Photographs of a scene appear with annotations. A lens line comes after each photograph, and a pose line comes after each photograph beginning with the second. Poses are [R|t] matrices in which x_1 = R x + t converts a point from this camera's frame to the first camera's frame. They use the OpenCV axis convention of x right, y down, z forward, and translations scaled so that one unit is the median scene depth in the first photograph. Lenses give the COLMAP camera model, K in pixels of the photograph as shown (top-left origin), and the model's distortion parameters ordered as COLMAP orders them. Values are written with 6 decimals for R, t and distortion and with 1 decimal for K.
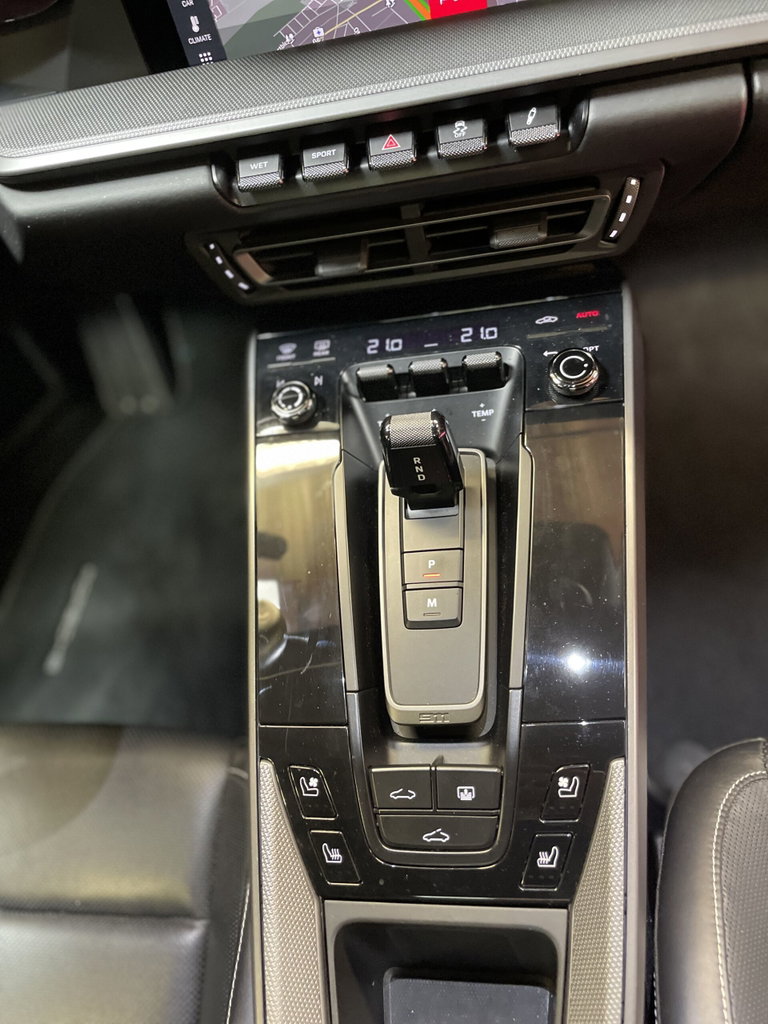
lens RADIAL K [[755.1, 0, 388.3], [0, 755.1, 515.3], [0, 0, 1]] dist [0.060932, -0.099881]
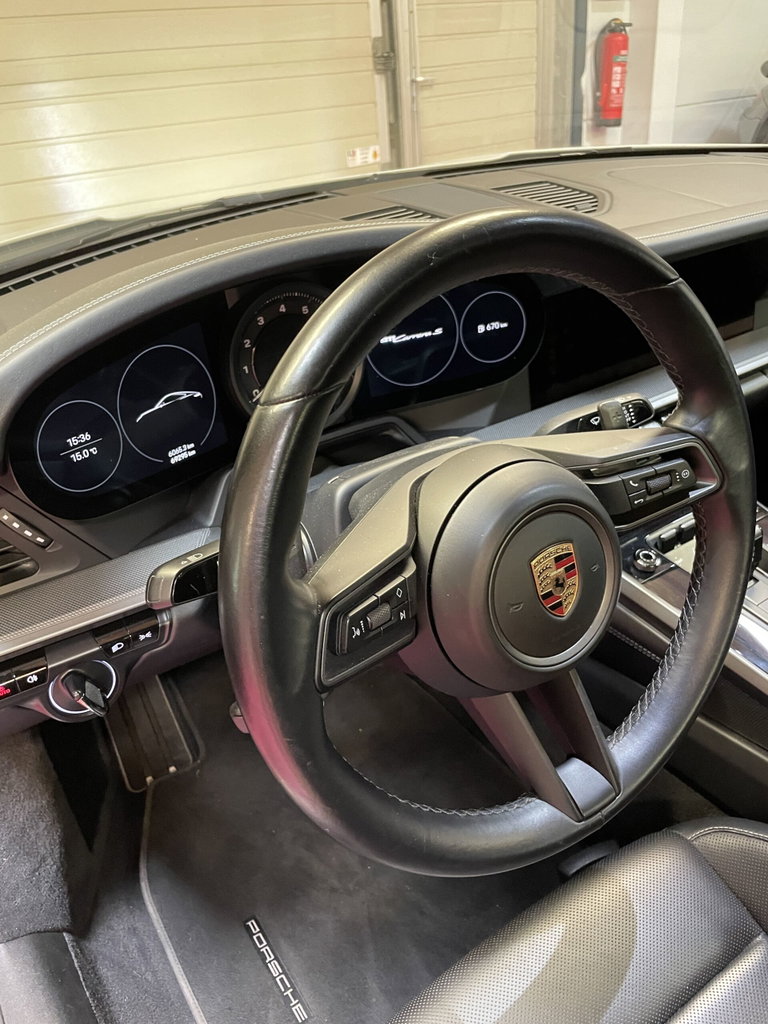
lens RADIAL K [[780.4, 0, 384.0], [0, 780.4, 512.0], [0, 0, 1]] dist [0.065890, -0.101880]
pose [[0.786954, -0.169859, 0.593170, -1.818406], [0.434424, 0.835218, -0.337175, 0.110743], [-0.438154, 0.523029, 0.731069, -0.096513]]
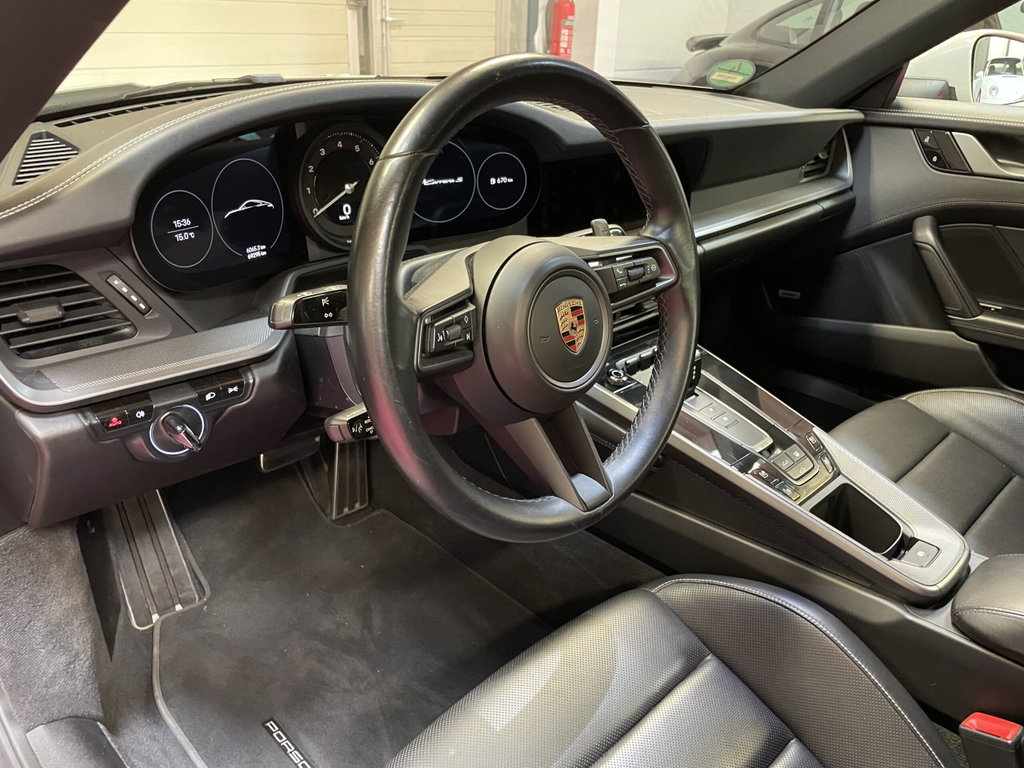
lens RADIAL K [[780.4, 0, 504.2], [0, 780.4, 385.6], [0, 0, 1]] dist [0.065890, -0.101880]
pose [[0.641345, -0.109205, 0.759441, -2.260489], [0.498337, 0.811903, -0.304094, 0.429432], [-0.583384, 0.573487, 0.575131, -0.079841]]
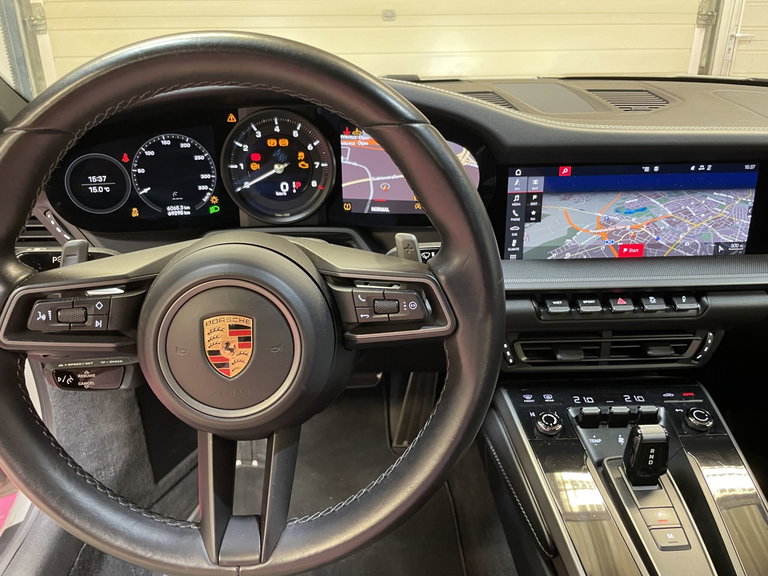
lens RADIAL K [[585.3, 0, 378.2], [0, 585.3, 289.2], [0, 0, 1]] dist [0.065890, -0.101880]
pose [[0.975969, 0.139938, 0.167036, -0.897431], [-0.036009, 0.859577, -0.509736, 0.342789], [-0.214911, 0.491472, 0.843960, -0.277185]]
